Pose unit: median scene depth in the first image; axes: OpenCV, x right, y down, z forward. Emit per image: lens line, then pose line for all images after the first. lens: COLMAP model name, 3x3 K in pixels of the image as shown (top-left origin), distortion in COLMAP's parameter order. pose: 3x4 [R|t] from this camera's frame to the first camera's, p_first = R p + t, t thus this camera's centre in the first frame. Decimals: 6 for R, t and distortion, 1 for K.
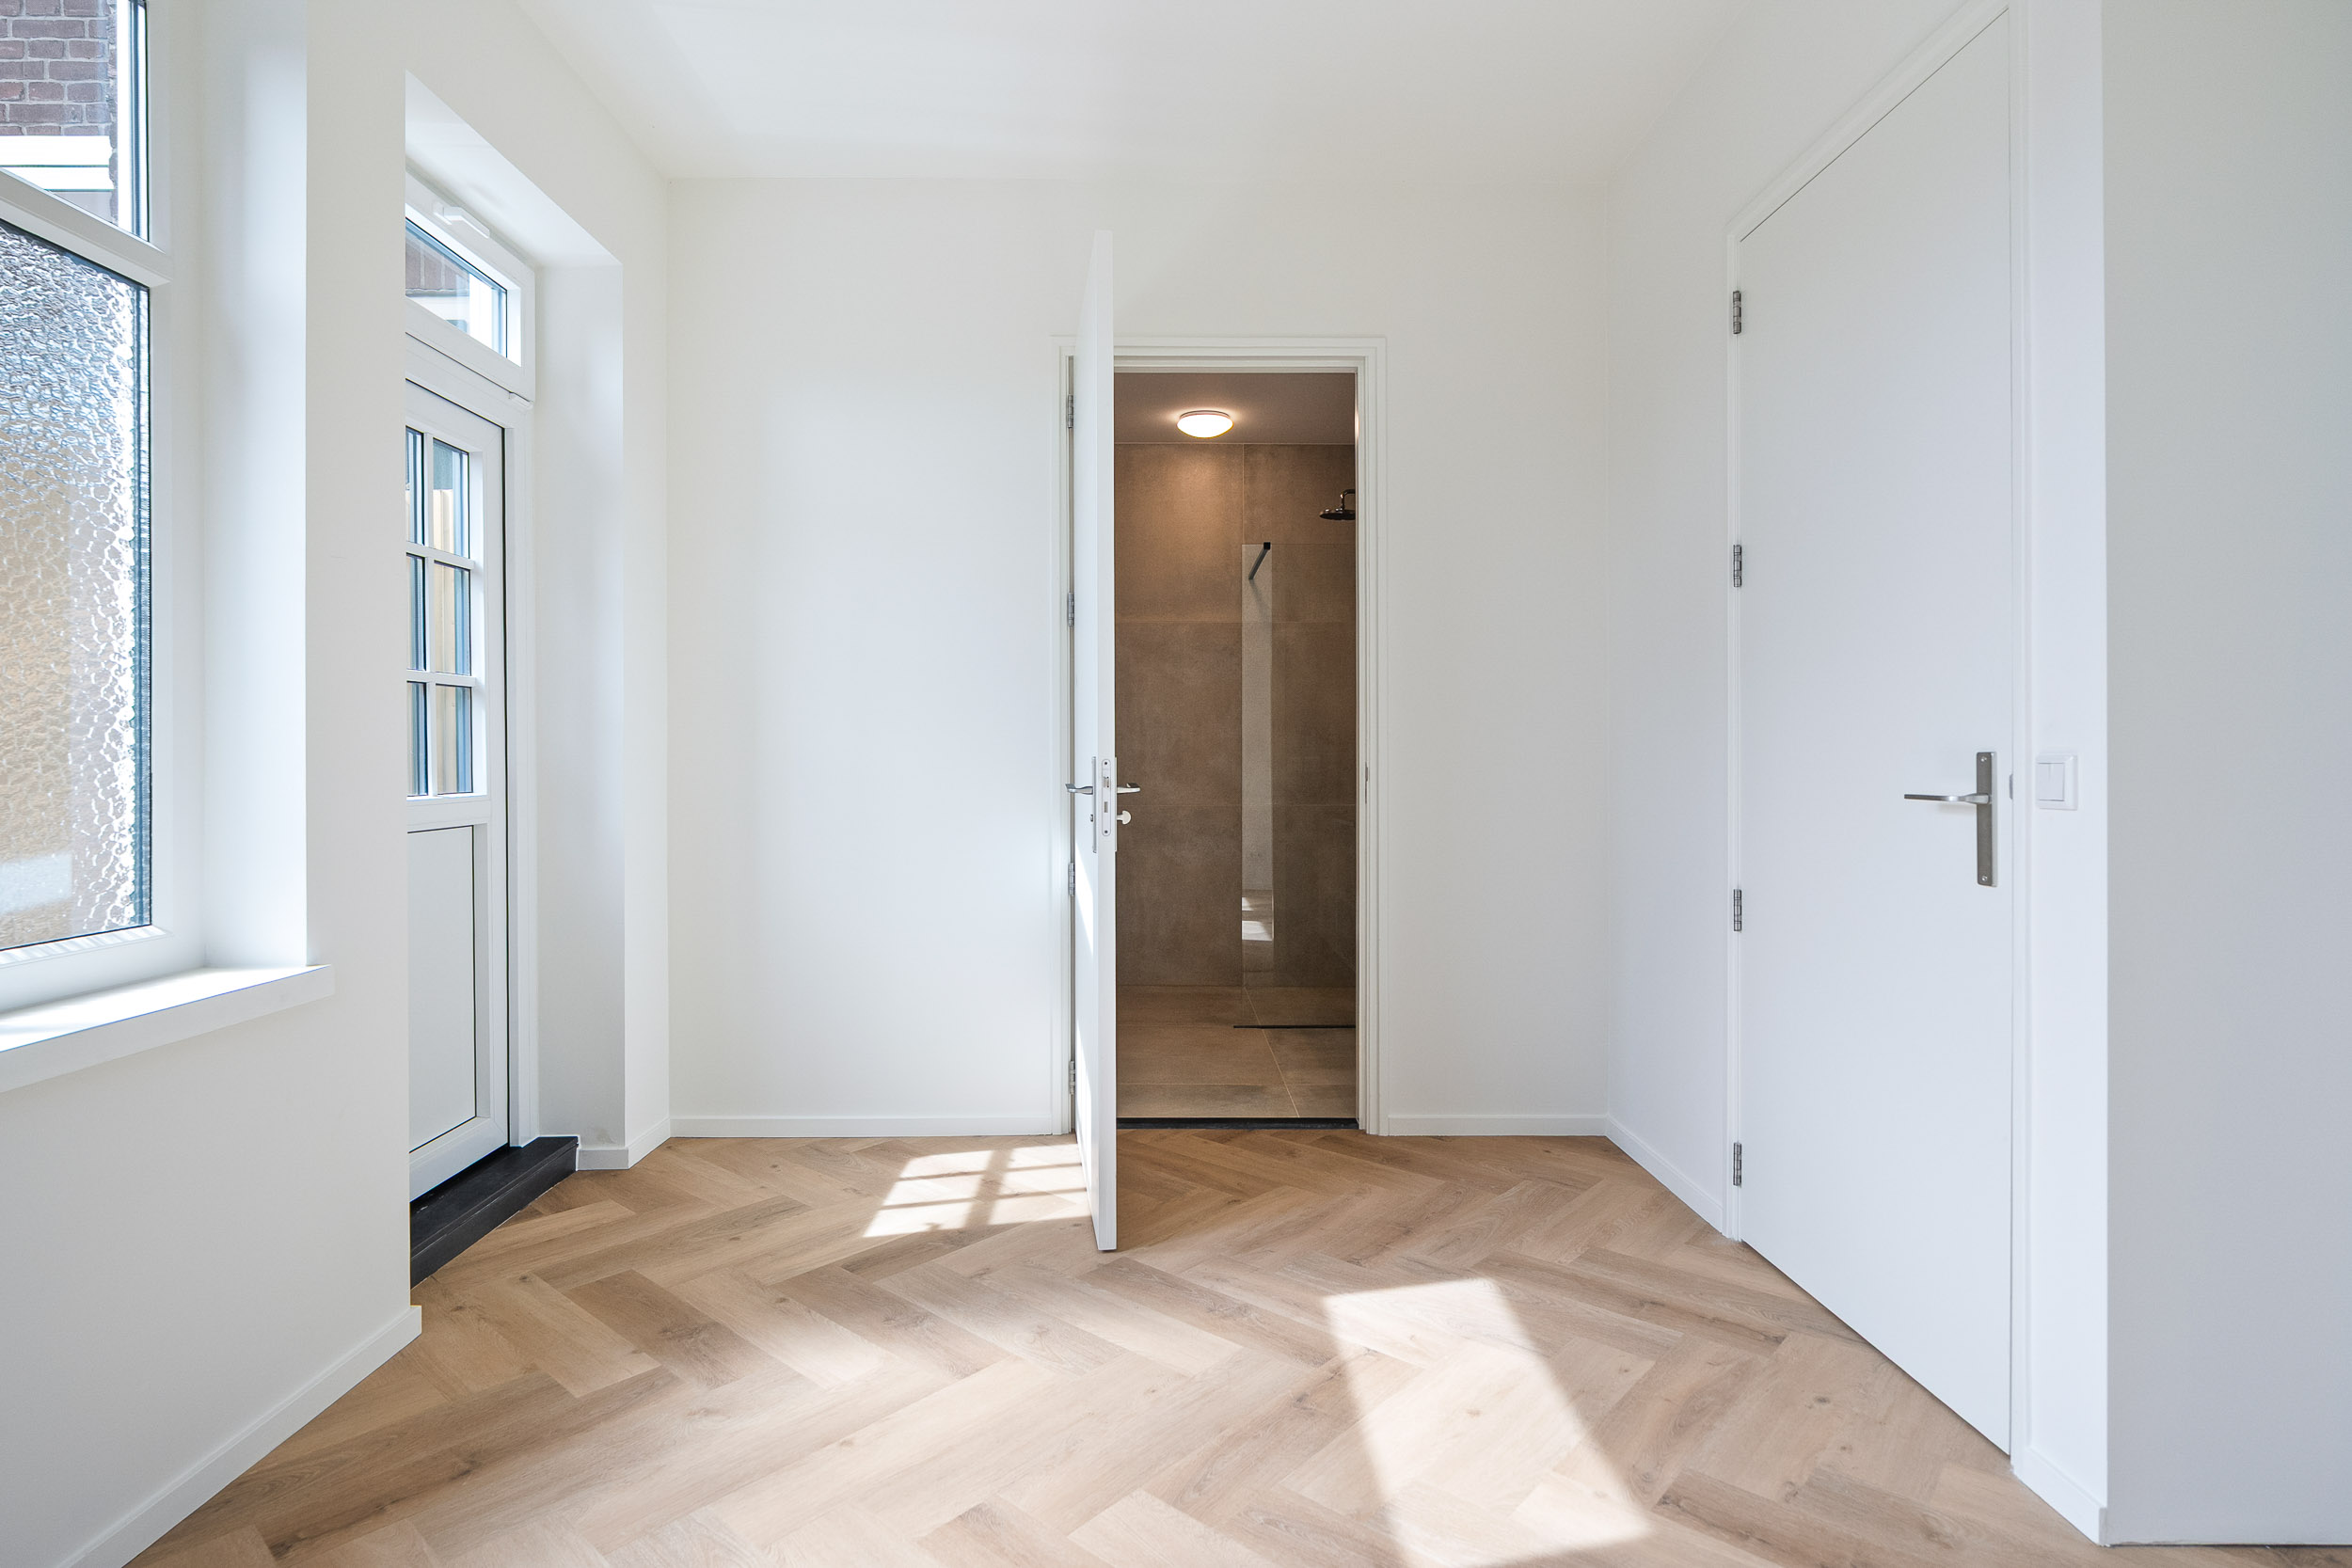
lens RADIAL K [[1196.6, 0, 1172.2], [0, 1196.6, 768.0], [0, 0, 1]] dist [-0.001968, 0.000297]
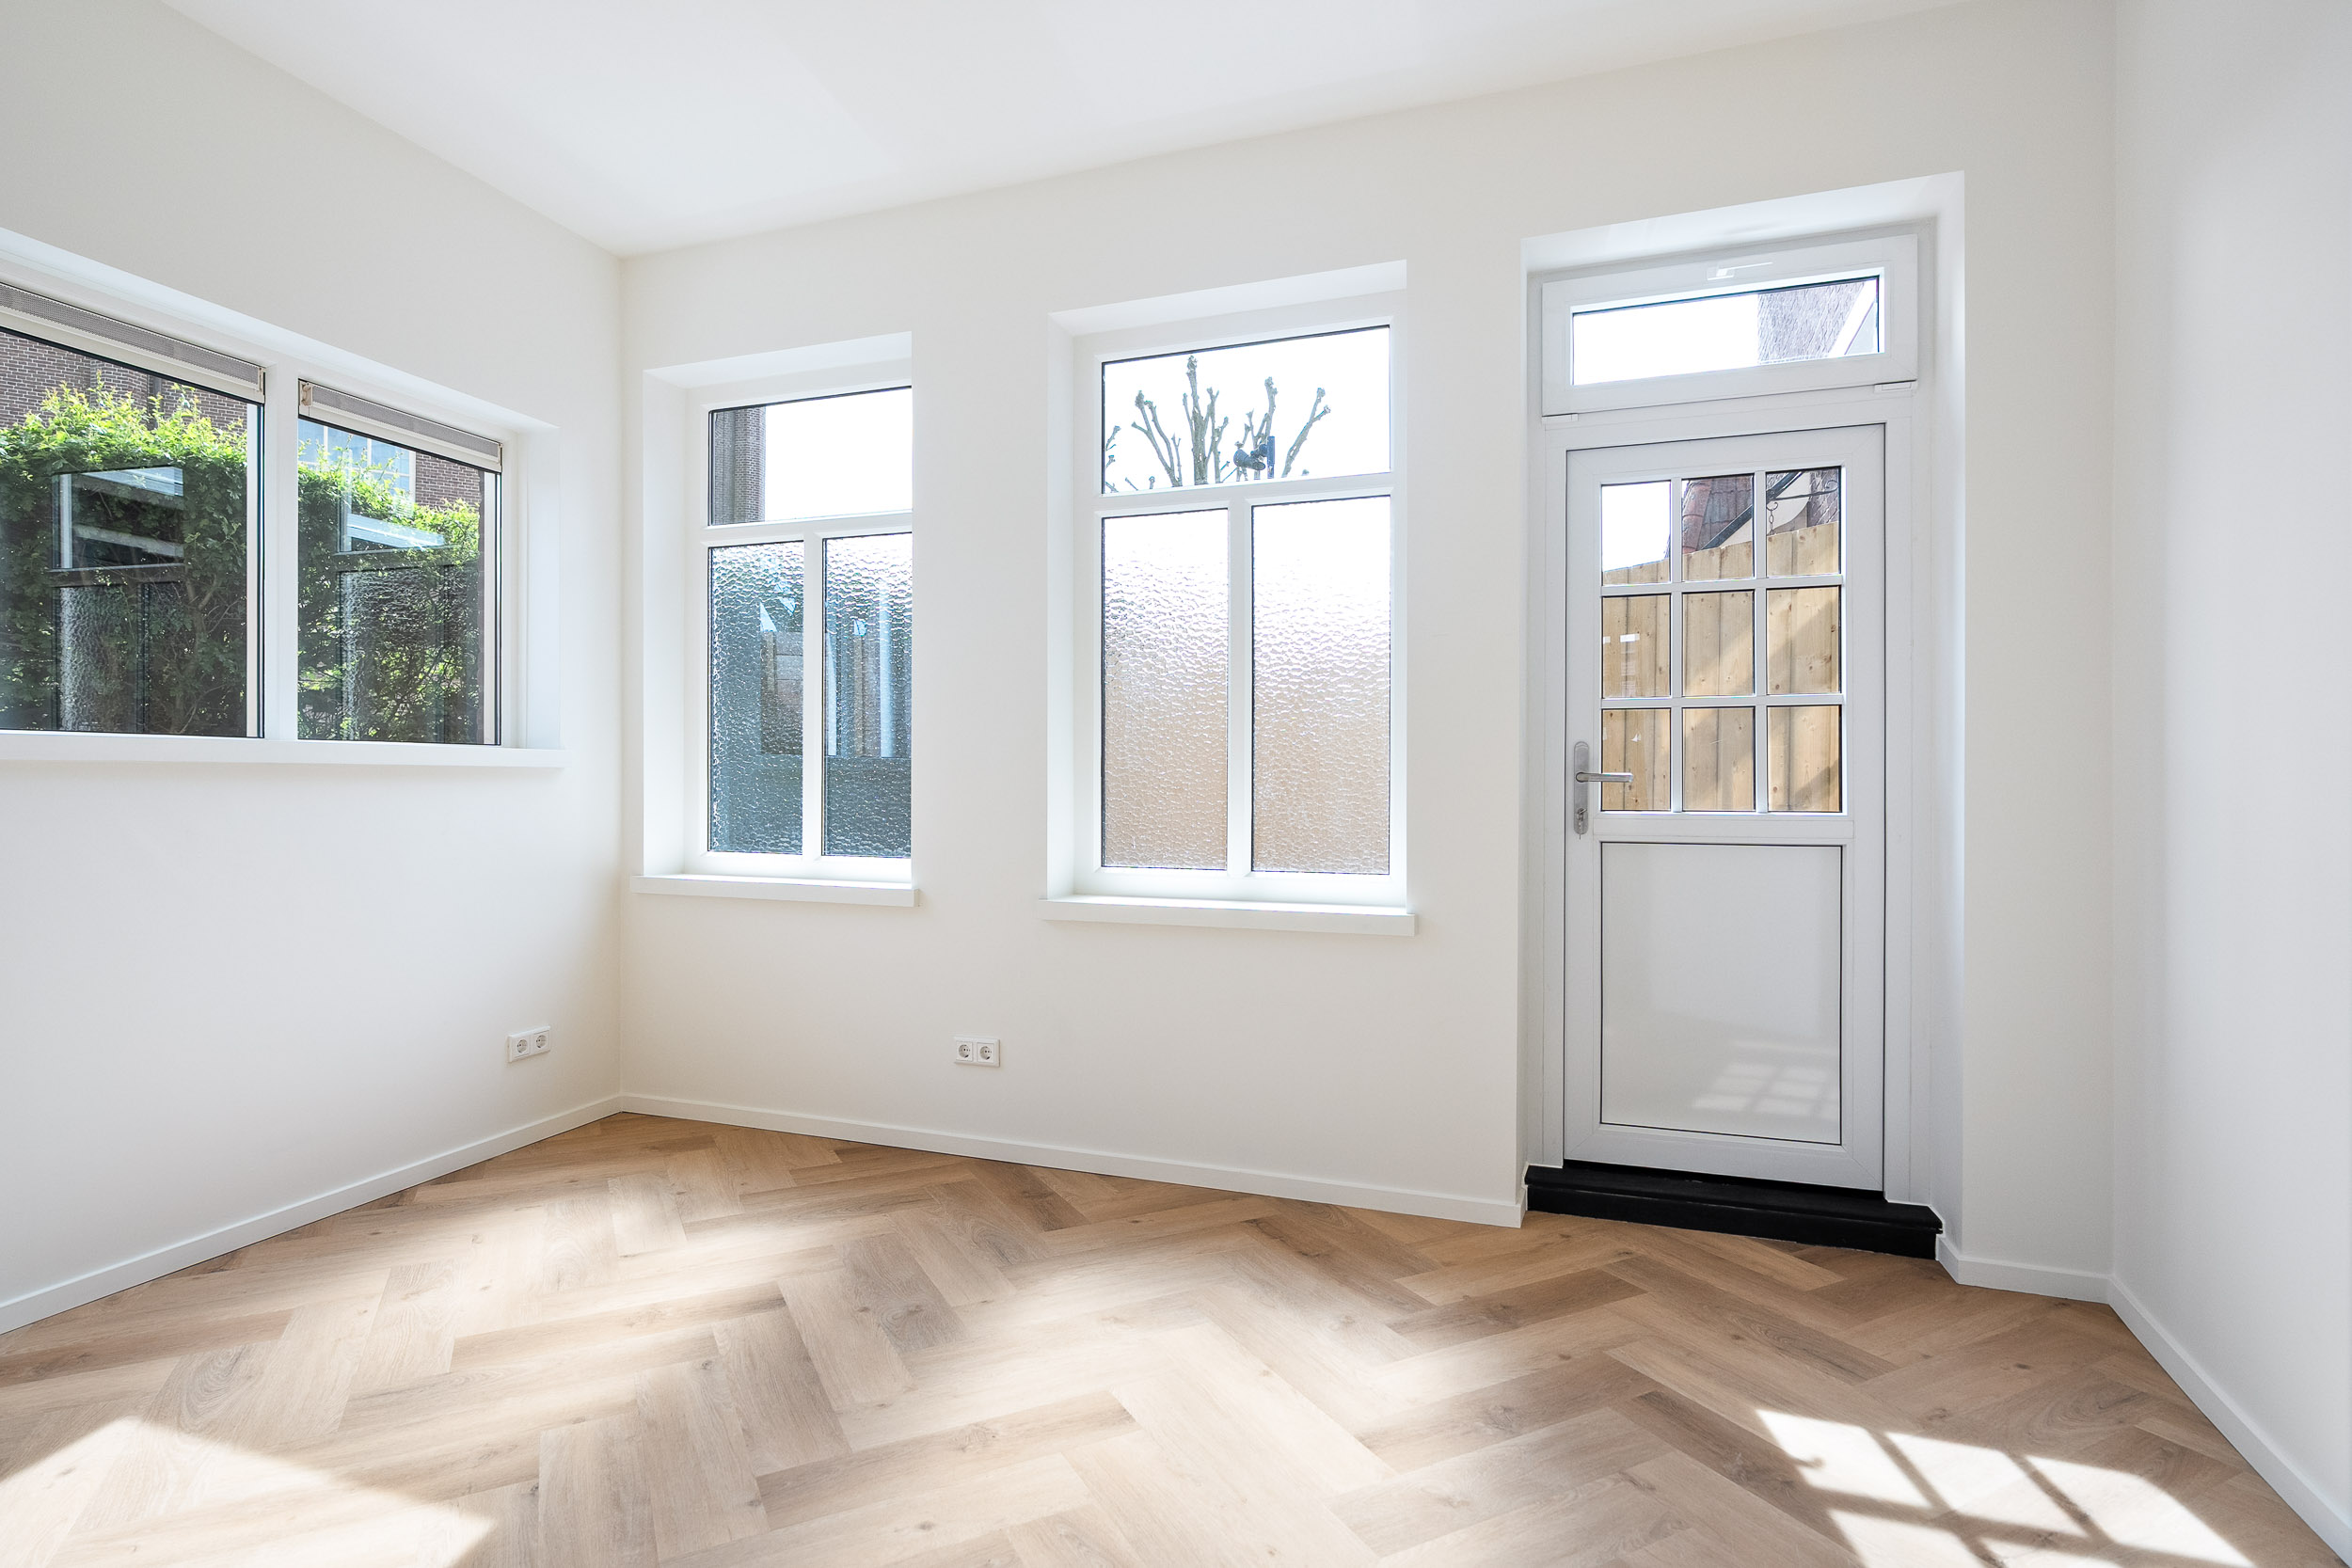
lens RADIAL K [[1196.6, 0, 1175.7], [0, 1196.6, 778.4], [0, 0, 1]] dist [-0.001968, 0.000297]
pose [[-0.355401, 0.001933, -0.934712, 0.651504], [-0.011112, 0.999918, 0.006294, -0.010779], [0.934648, 0.012623, -0.355351, 1.033263]]
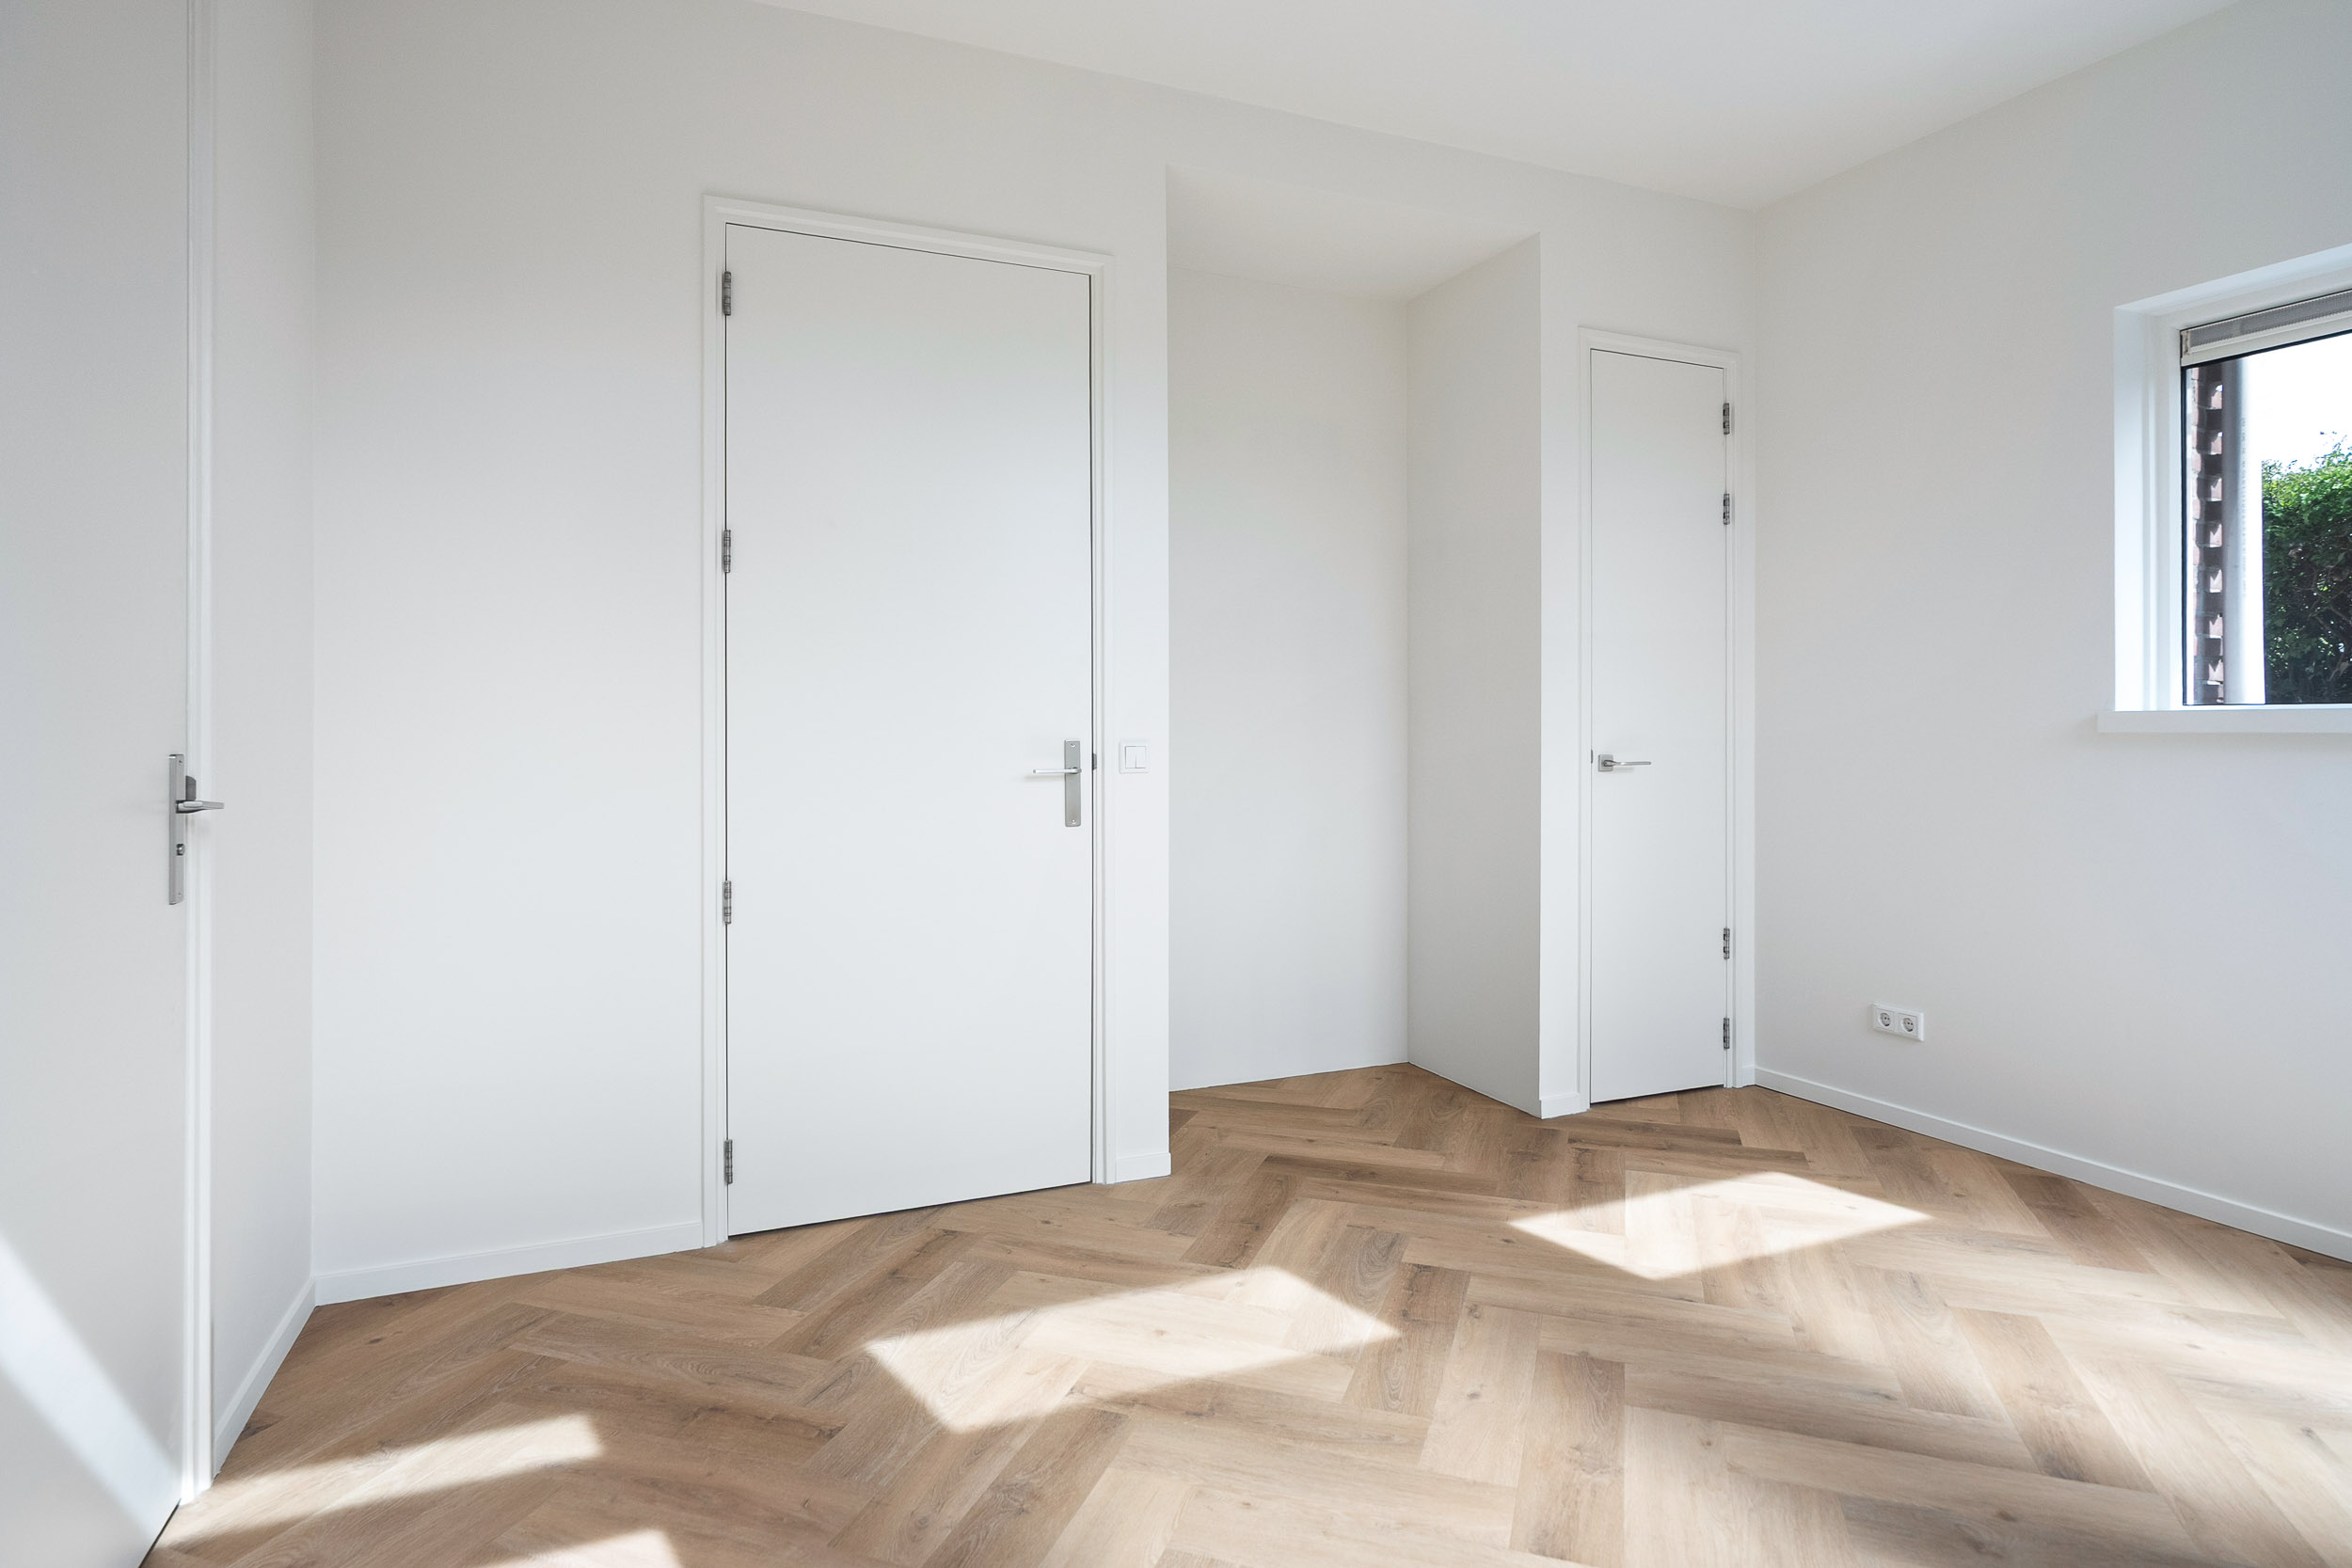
lens RADIAL K [[1277.0, 0, 1166.5], [0, 1277.0, 729.0], [0, 0, 1]] dist [0.000428, 0.000326]
pose [[-0.370642, 0.003204, 0.928770, -0.703093], [0.011043, 0.999939, 0.000957, -0.022507], [-0.928710, 0.010611, -0.370655, 1.165909]]
